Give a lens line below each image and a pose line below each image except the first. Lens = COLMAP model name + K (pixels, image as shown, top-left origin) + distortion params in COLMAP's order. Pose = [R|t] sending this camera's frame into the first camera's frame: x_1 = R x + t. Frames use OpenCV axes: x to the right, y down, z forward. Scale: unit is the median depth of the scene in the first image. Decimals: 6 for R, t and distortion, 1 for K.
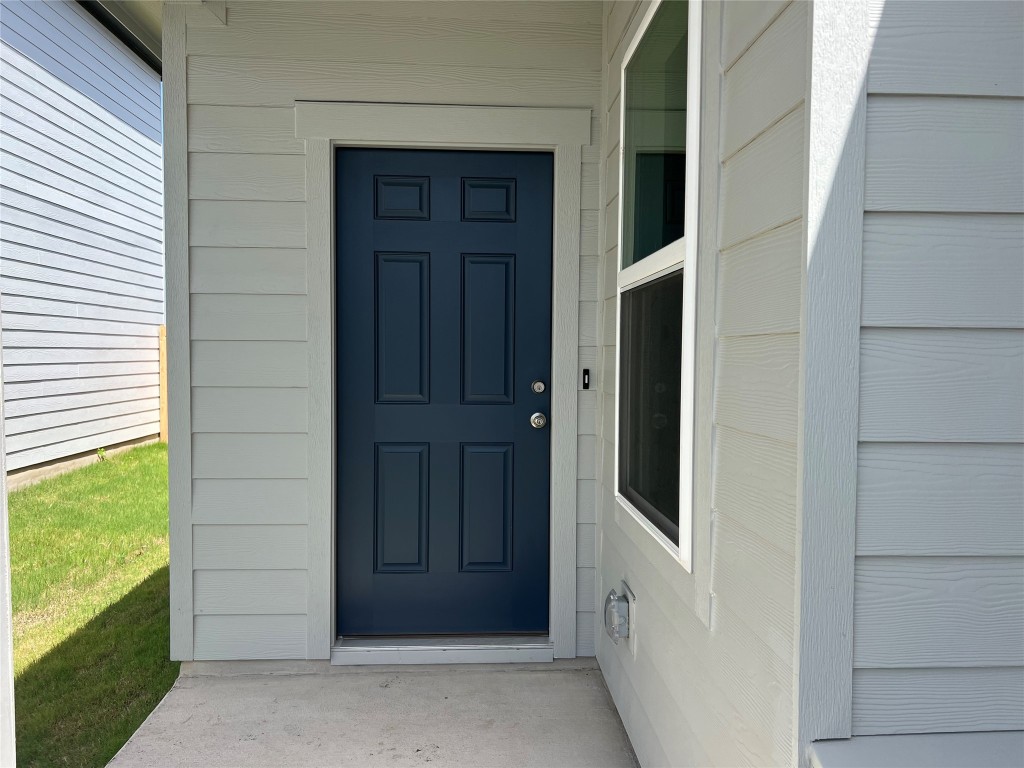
lens RADIAL K [[769.3, 0, 512.0], [0, 769.3, 384.0], [0, 0, 1]] dist [0.071295, -0.004418]
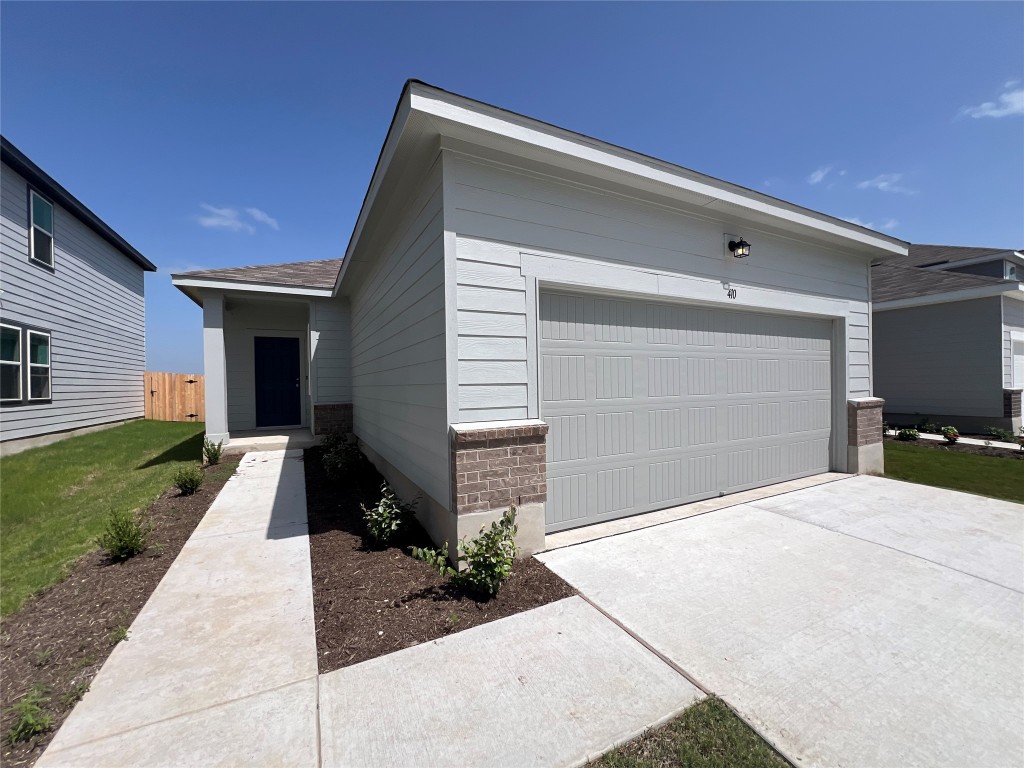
lens RADIAL K [[419.9, 0, 527.3], [0, 419.9, 386.1], [0, 0, 1]] dist [0.015873, -0.000068]
pose [[0.908404, -0.022116, 0.417508, 0.086496], [0.038382, 0.998794, -0.030603, 0.067066], [-0.416328, 0.043825, 0.908158, -0.806622]]
